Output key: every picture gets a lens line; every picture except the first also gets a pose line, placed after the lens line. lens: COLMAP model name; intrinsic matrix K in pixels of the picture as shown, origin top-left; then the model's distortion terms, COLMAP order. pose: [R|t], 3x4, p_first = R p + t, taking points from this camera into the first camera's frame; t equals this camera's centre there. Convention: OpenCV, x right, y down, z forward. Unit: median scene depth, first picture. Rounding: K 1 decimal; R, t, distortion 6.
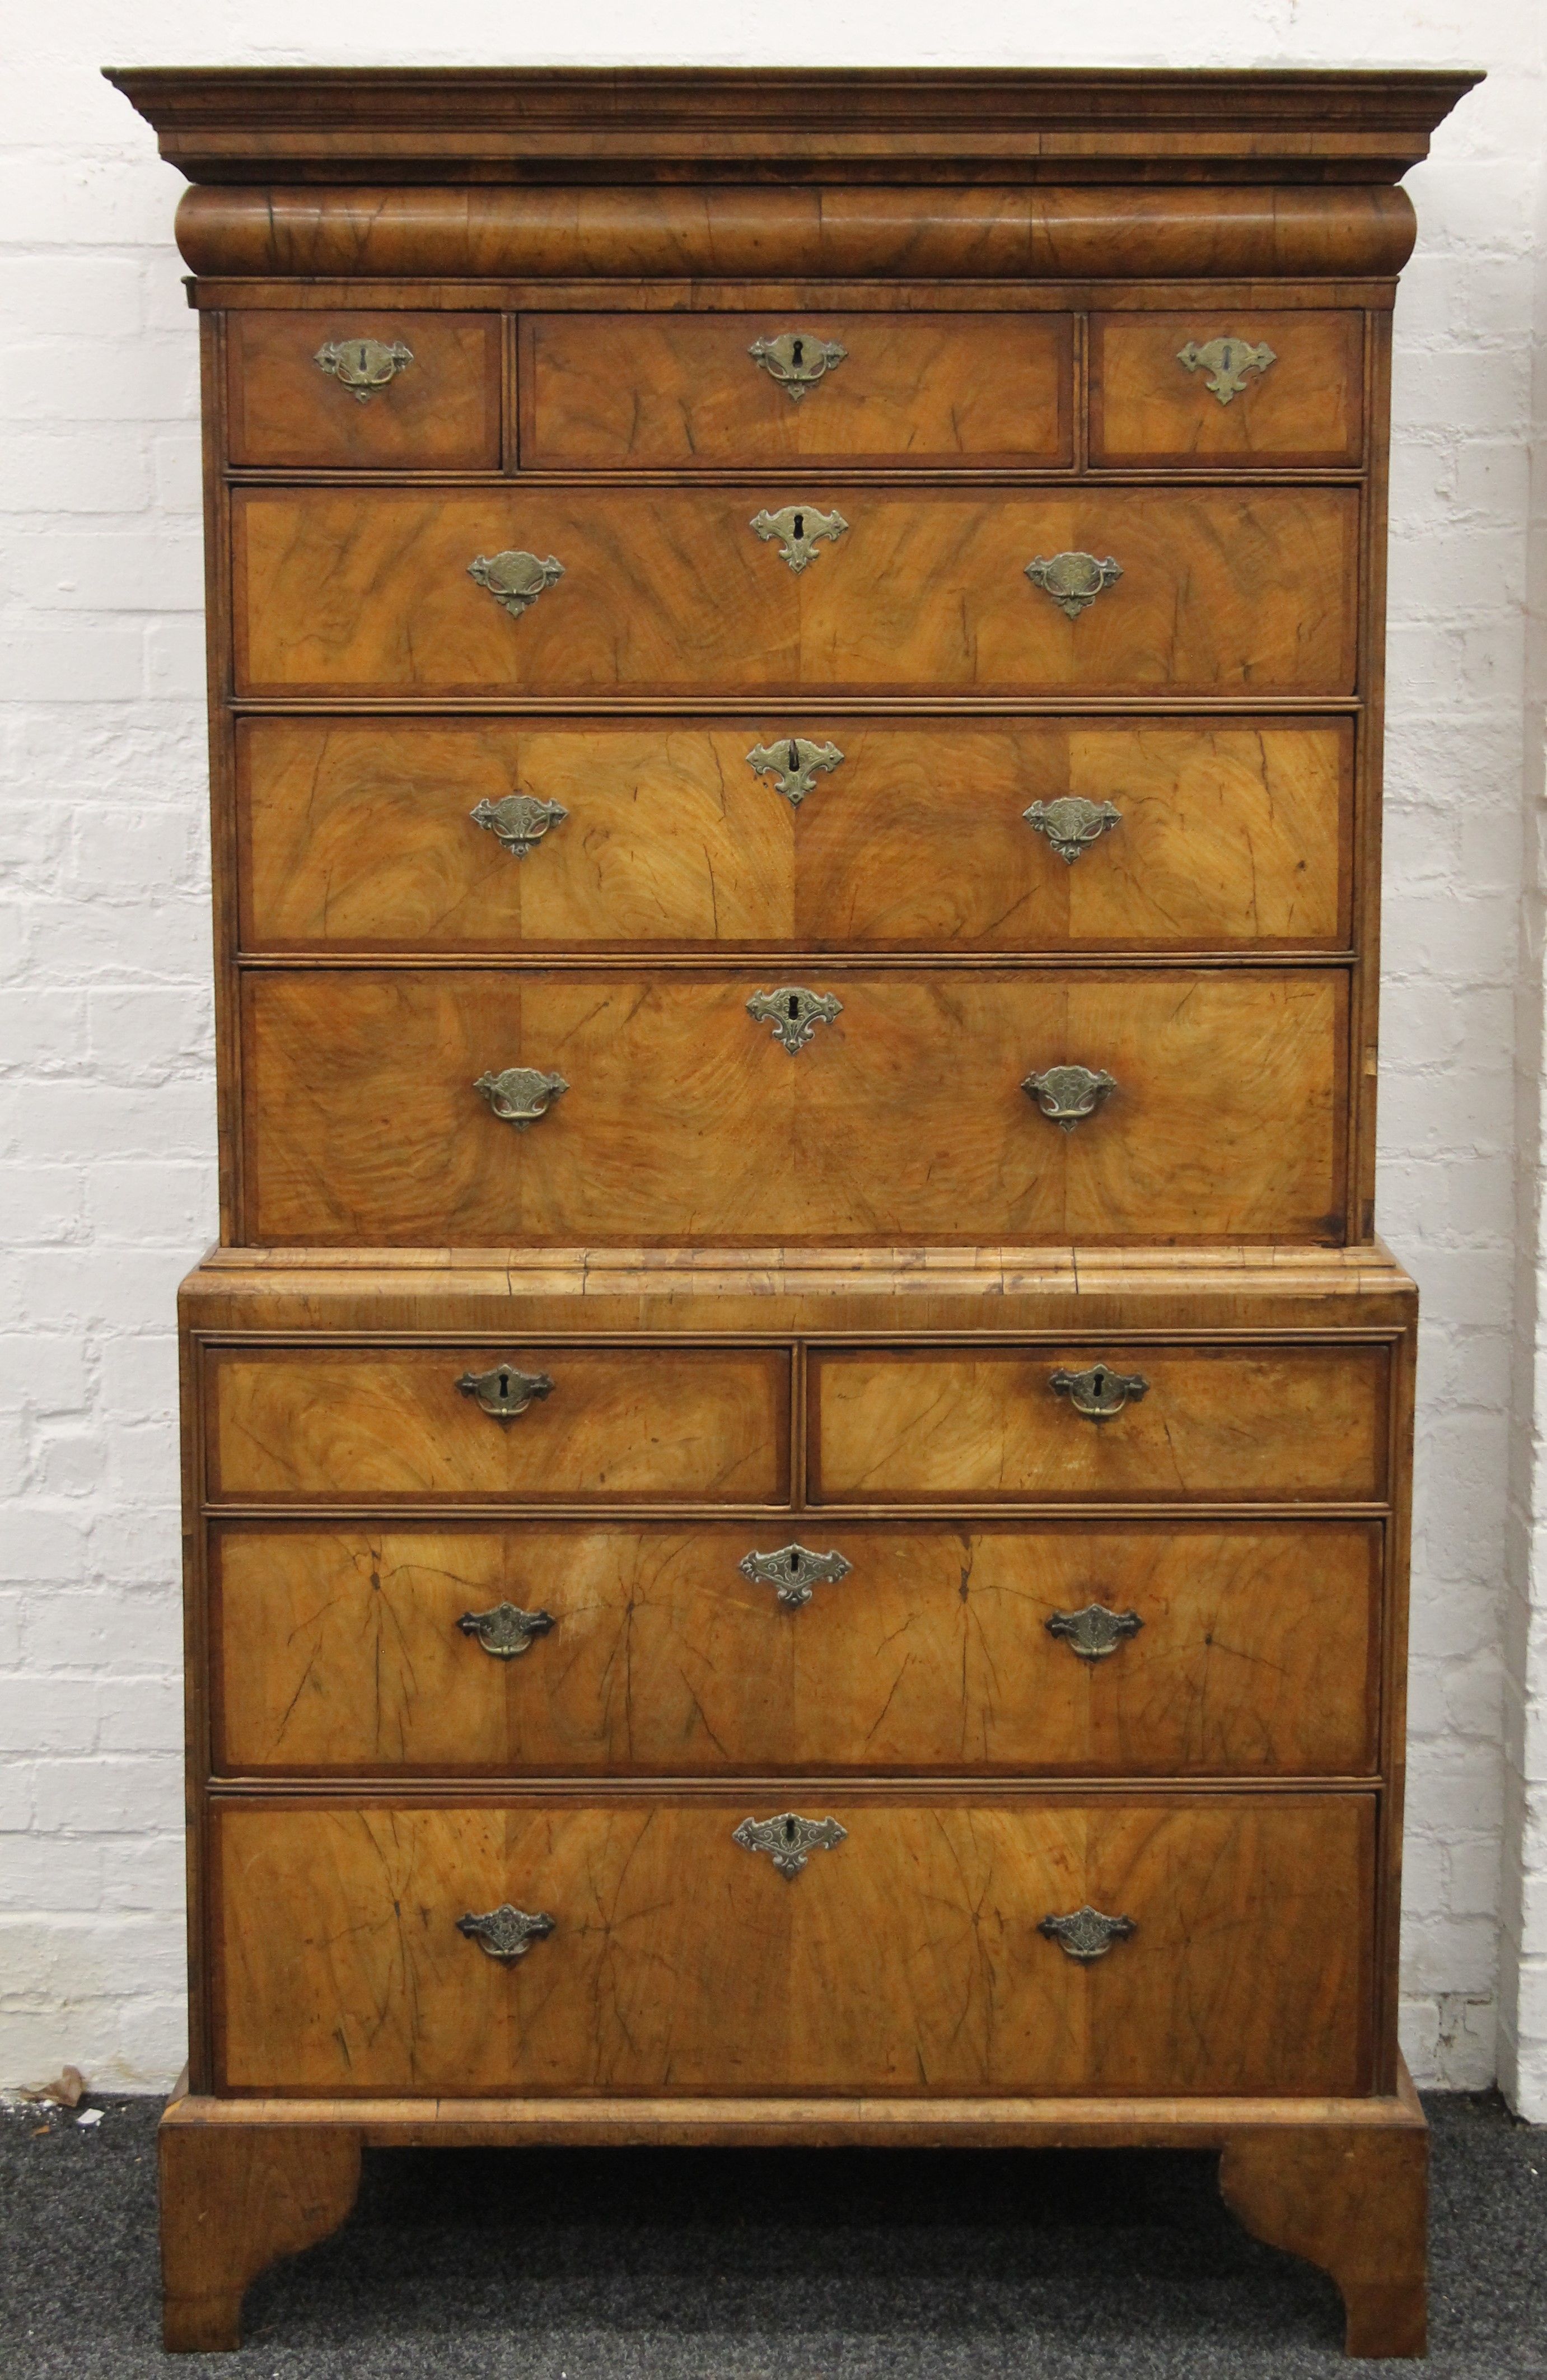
lens RADIAL K [[4482.3, 0, 808.2], [0, 4482.3, 1190.2], [0, 0, 1]] dist [0.021195, 0.253290]
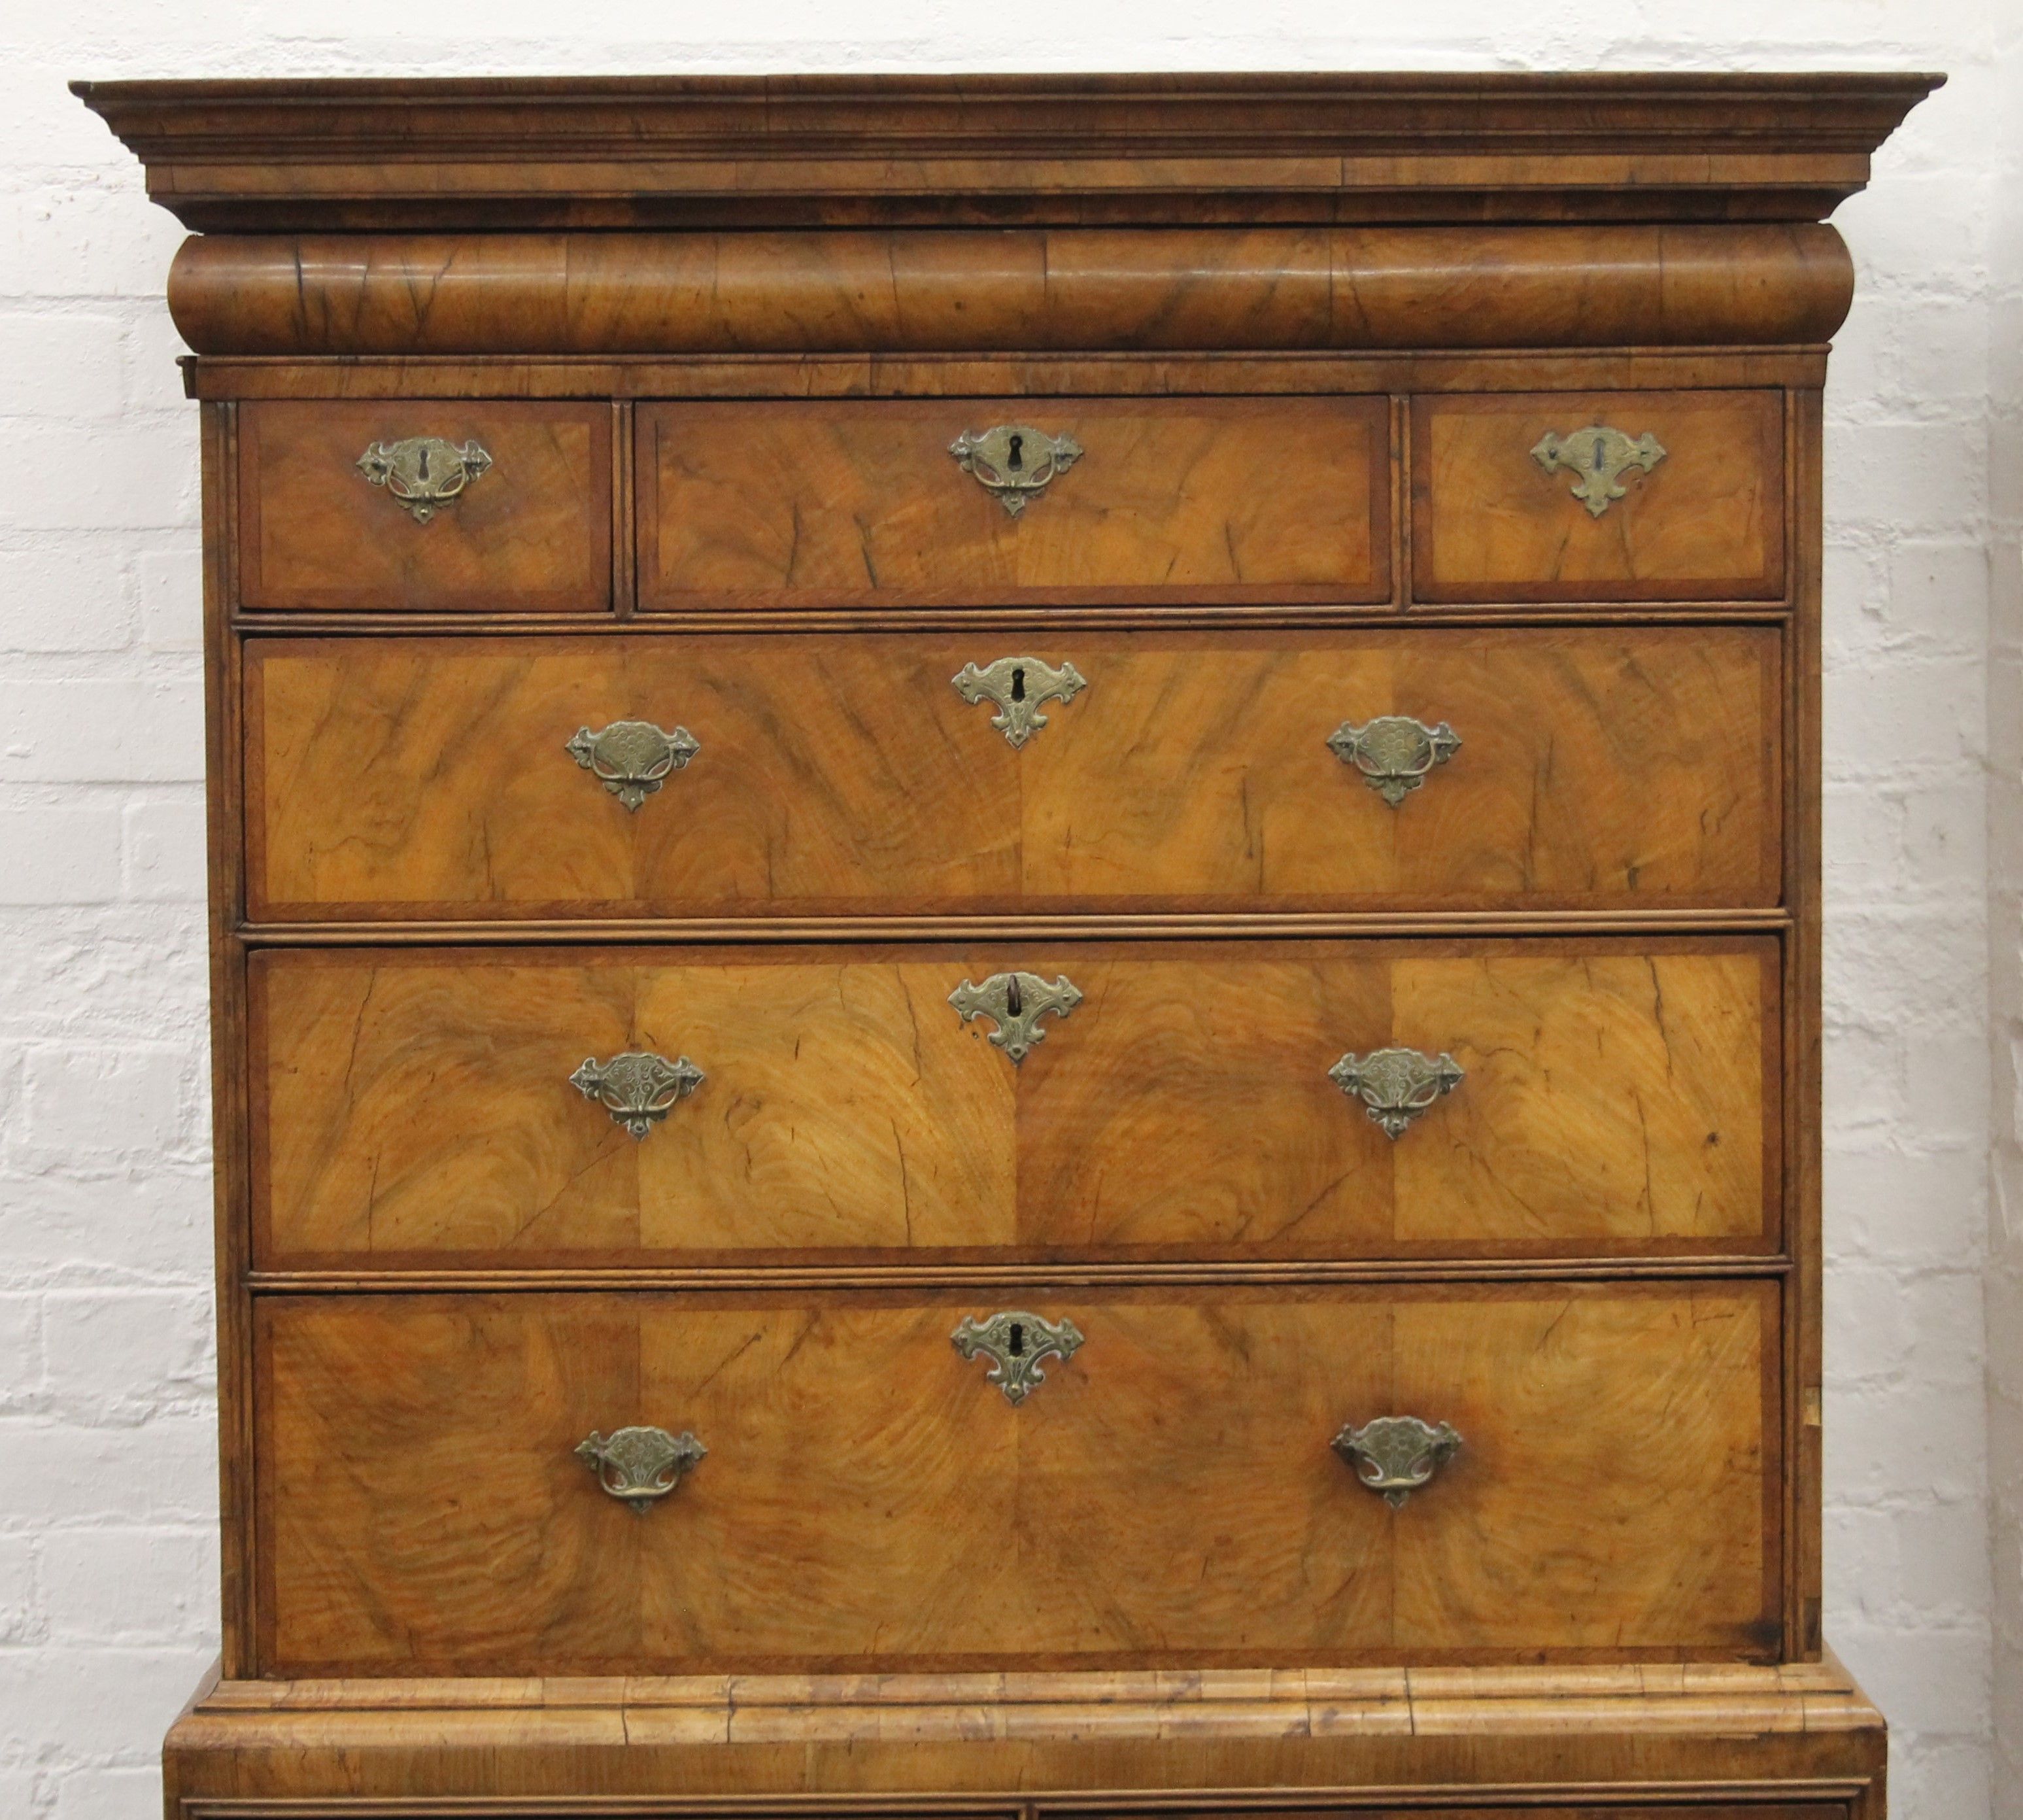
lens RADIAL K [[5598.9, 0, 1008.6], [0, 5598.9, 850.7], [0, 0, 1]] dist [0.039199, 0.191456]
pose [[0.999917, -0.008437, 0.009748, -0.012656], [0.009270, 0.996004, -0.088826, -0.039036], [-0.008959, 0.088909, 0.995999, 0.089925]]
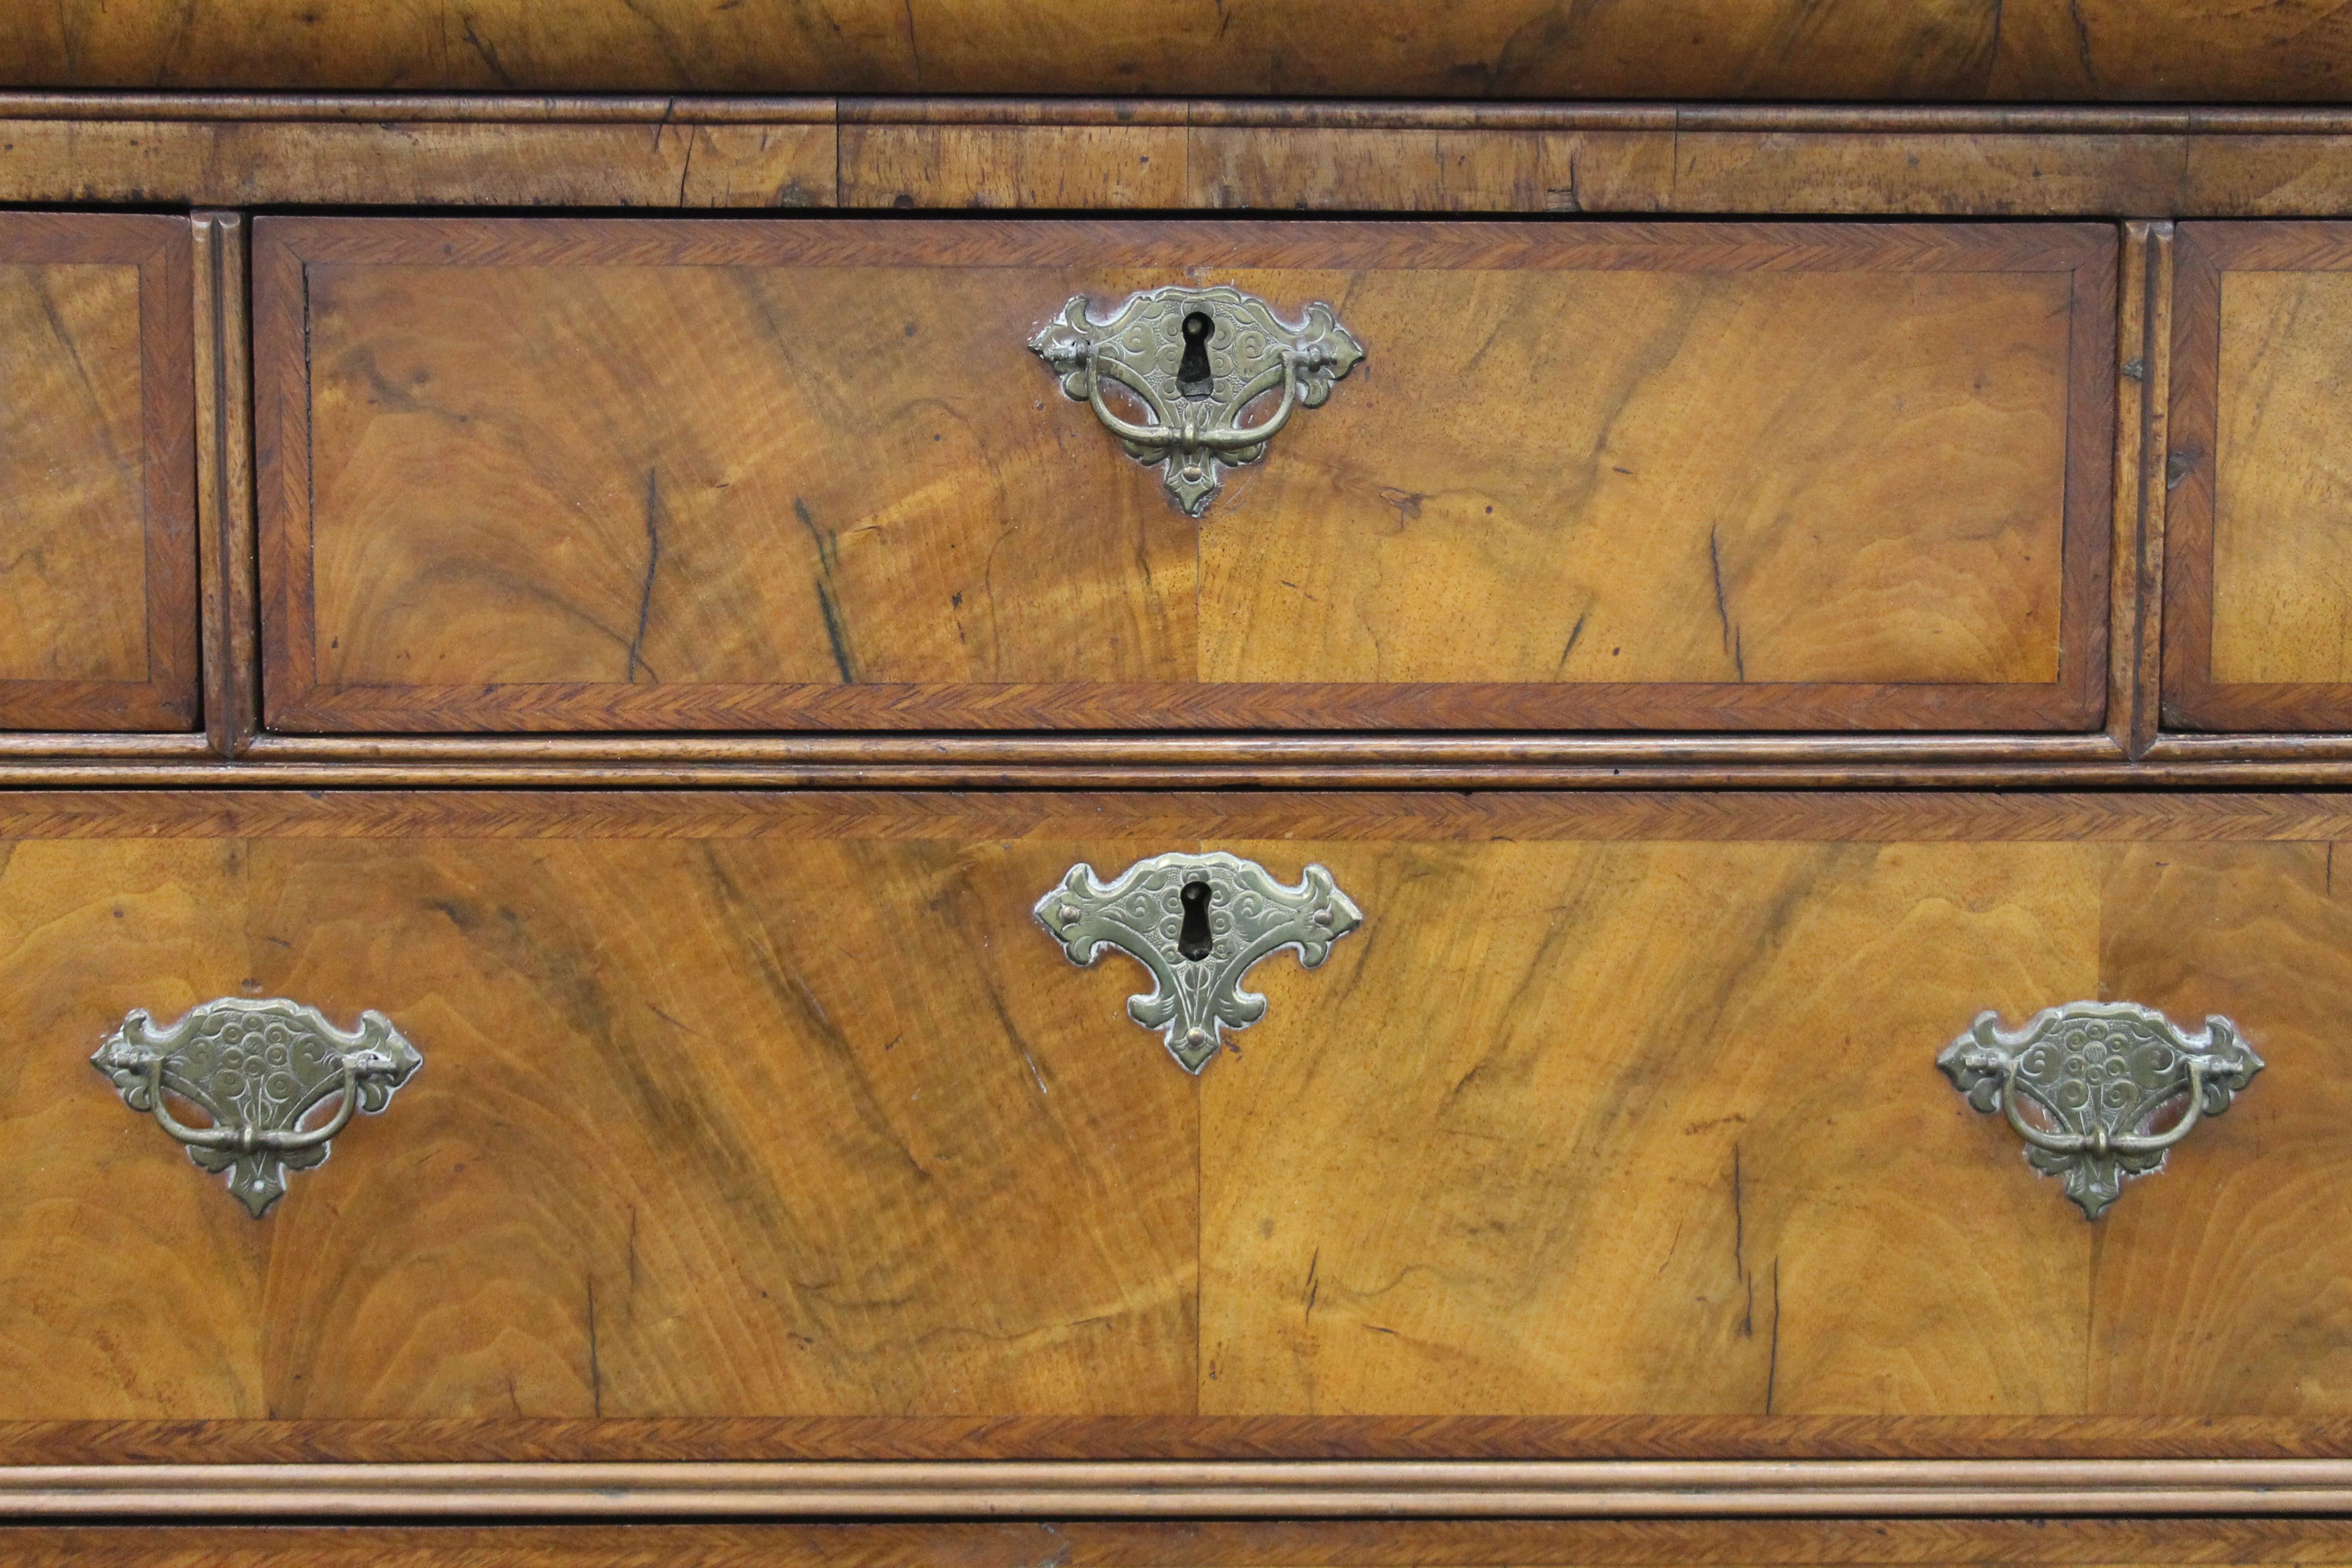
lens RADIAL K [[3986.0, 0, 1189.3], [0, 3986.0, 781.5], [0, 0, 1]] dist [-0.006373, 0.076830]
pose [[0.999744, 0.001176, 0.022583, -0.008513], [-0.000902, 0.999926, -0.012145, -0.151252], [-0.022596, 0.012121, 0.999671, 0.719393]]
